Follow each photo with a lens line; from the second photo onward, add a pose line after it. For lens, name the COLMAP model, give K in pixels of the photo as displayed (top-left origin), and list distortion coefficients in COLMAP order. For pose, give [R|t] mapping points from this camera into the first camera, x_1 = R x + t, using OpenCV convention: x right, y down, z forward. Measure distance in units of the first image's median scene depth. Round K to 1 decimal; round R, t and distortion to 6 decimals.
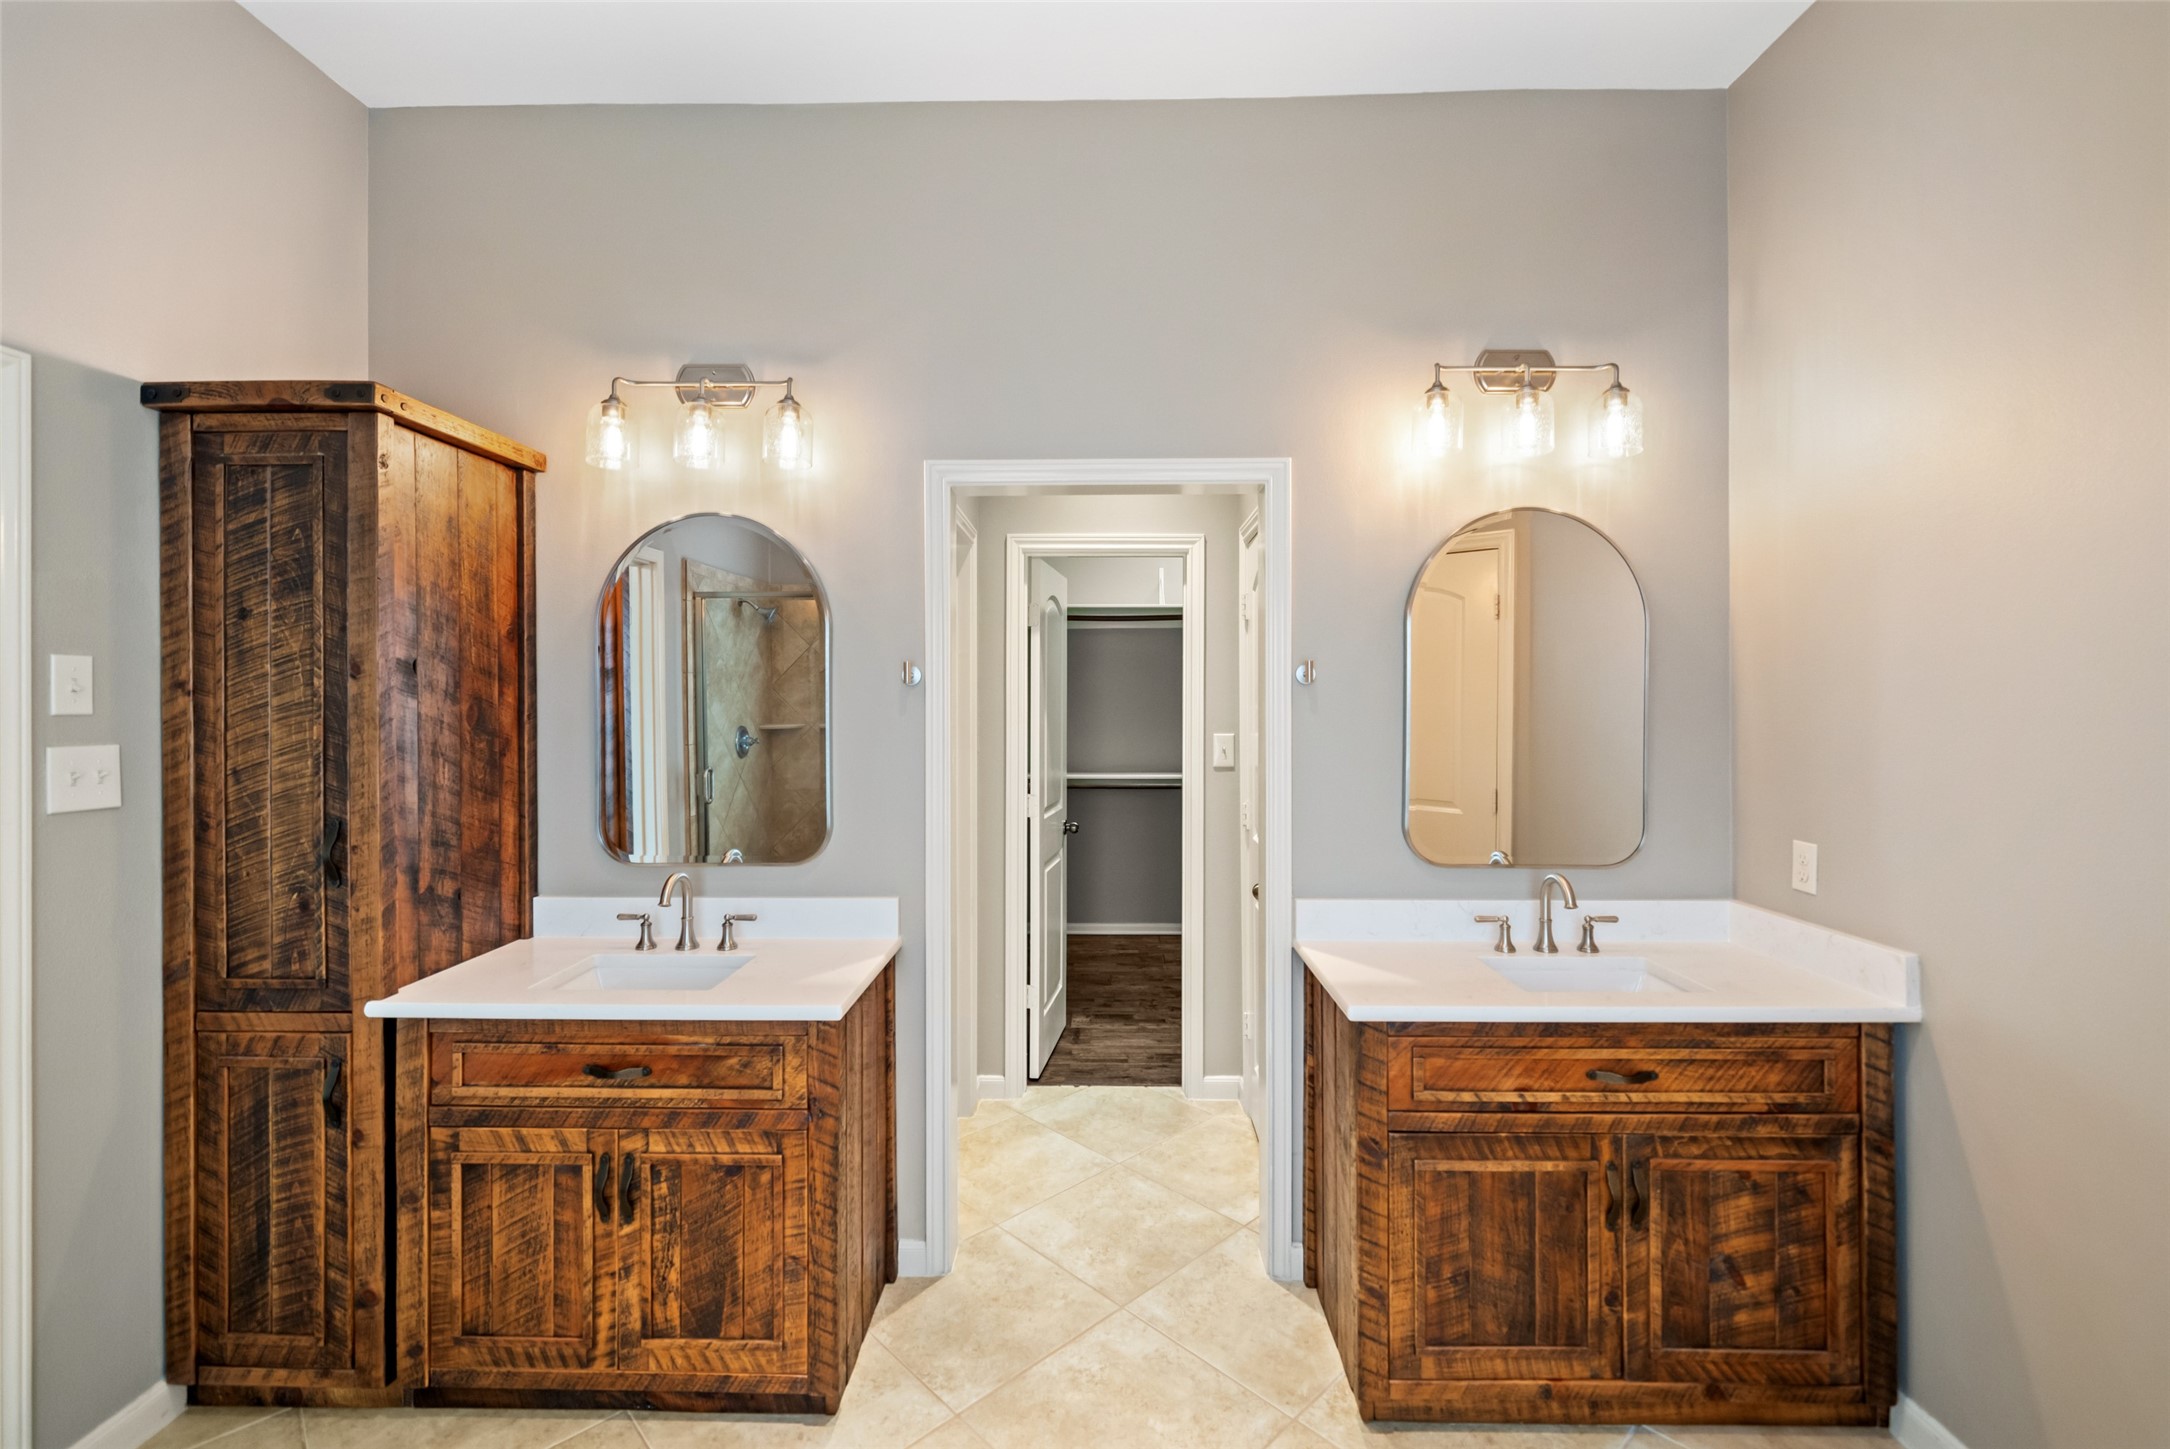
lens RADIAL K [[937.0, 0, 1090.4], [0, 937.0, 706.3], [0, 0, 1]] dist [-0.001413, -0.001631]
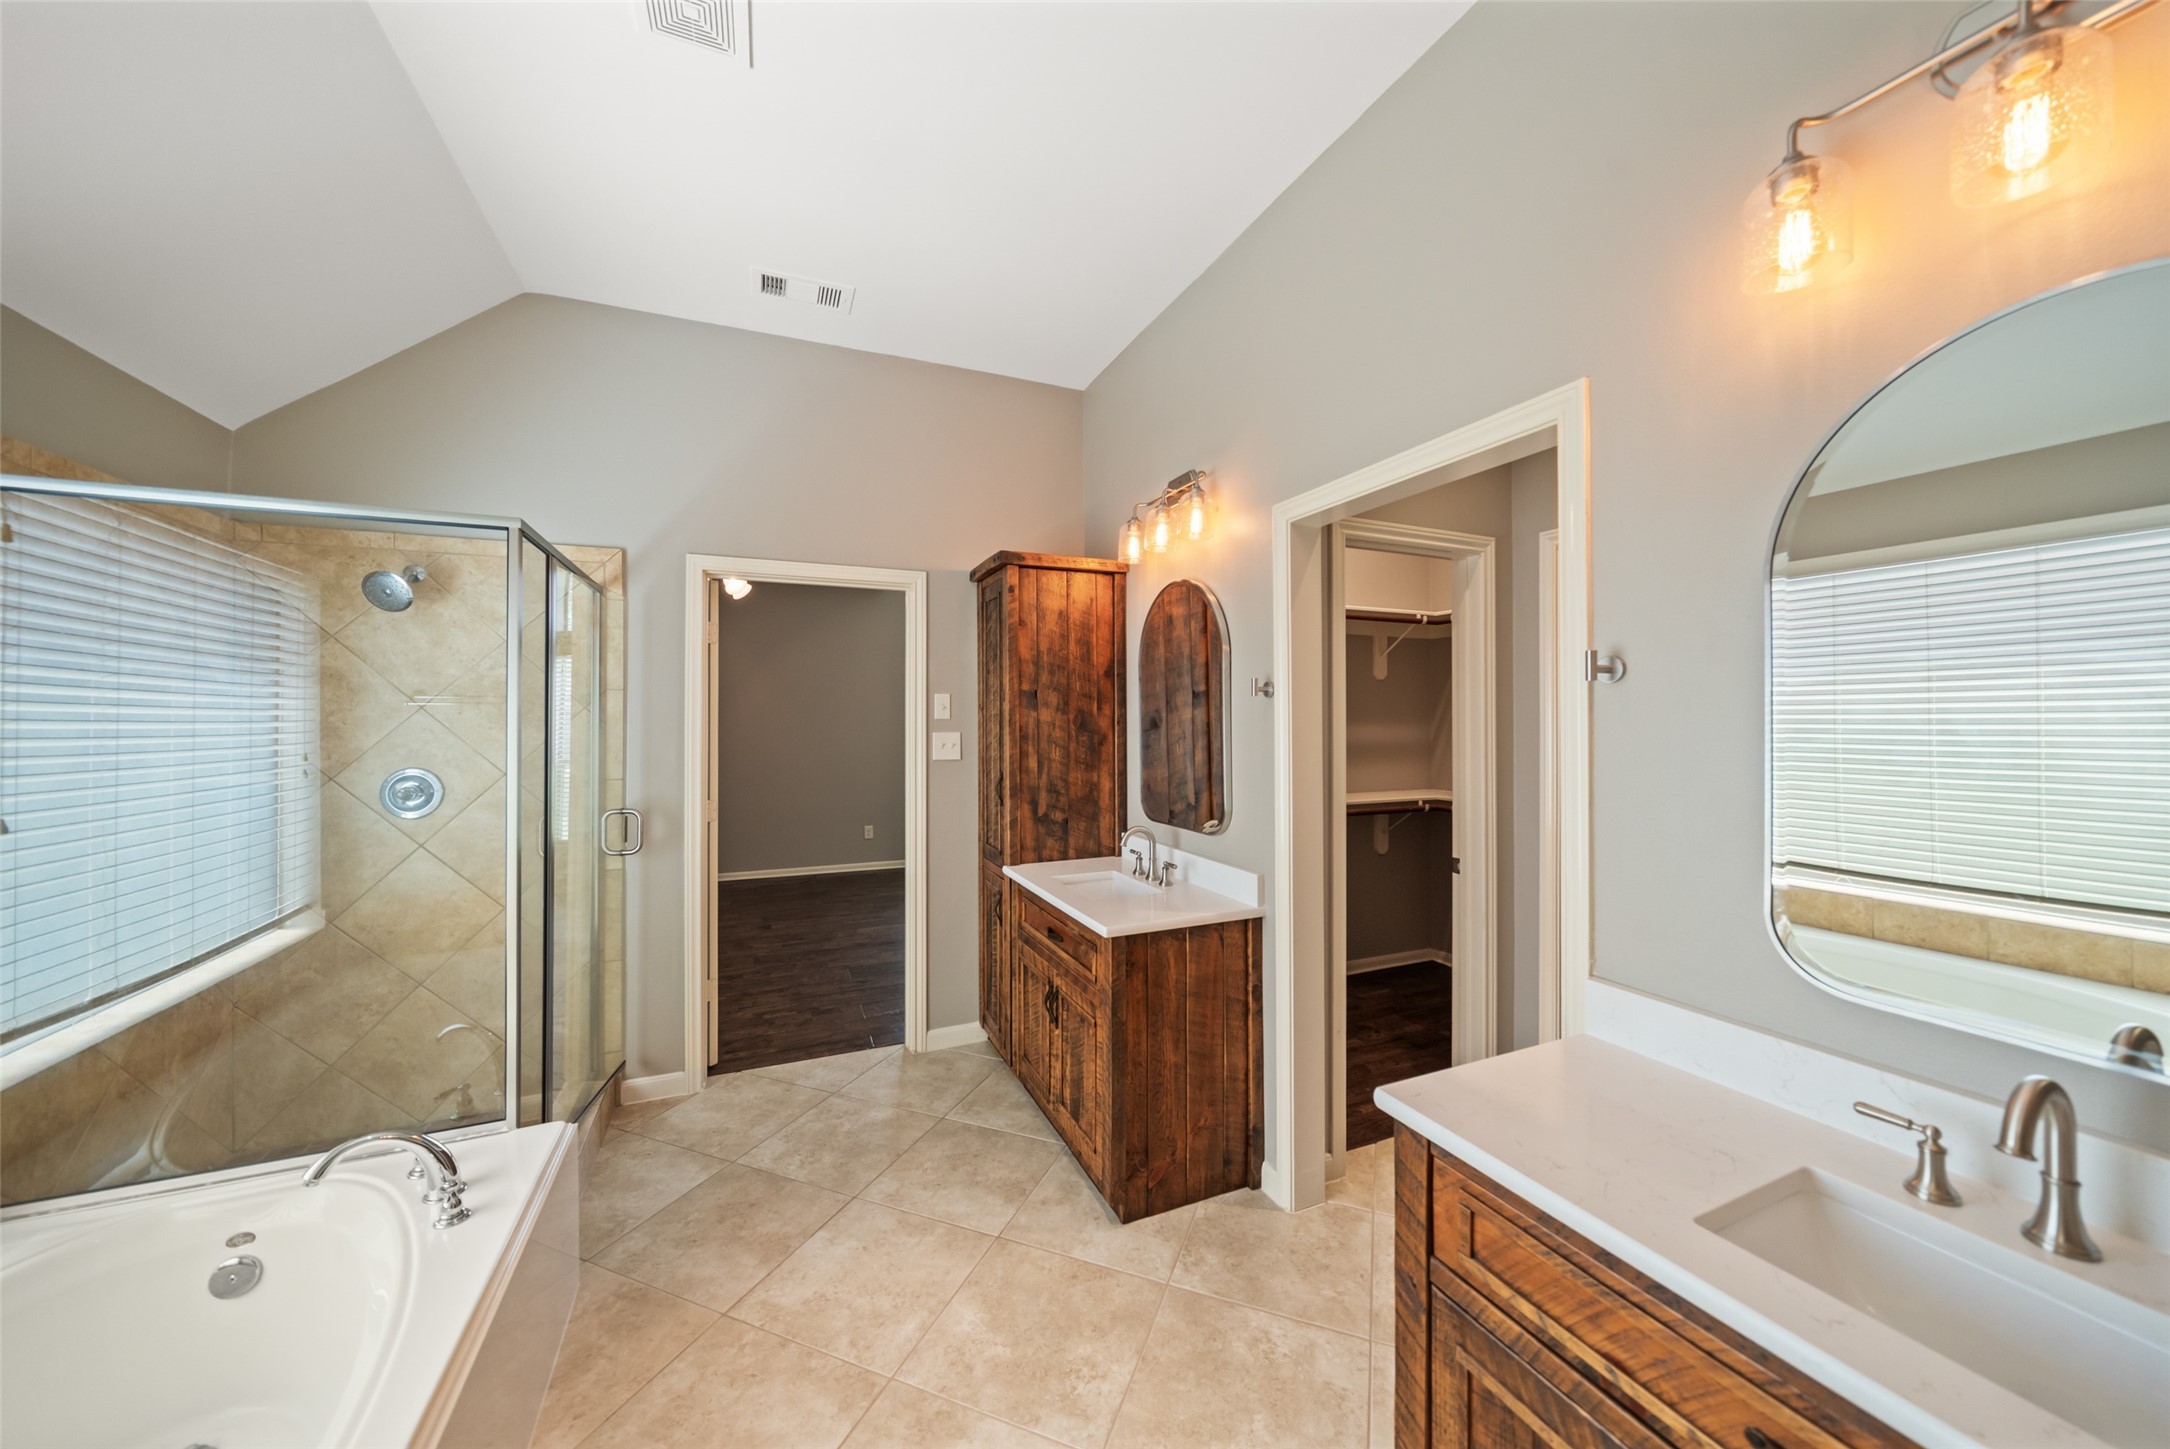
lens RADIAL K [[755.9, 0, 1092.5], [0, 755.9, 723.3], [0, 0, 1]] dist [0.001380, -0.000009]
pose [[0.422413, 0.006986, -0.906377, 0.665012], [-0.005485, 0.999972, 0.005151, 0.006732], [0.906387, 0.002796, 0.422439, 0.444985]]
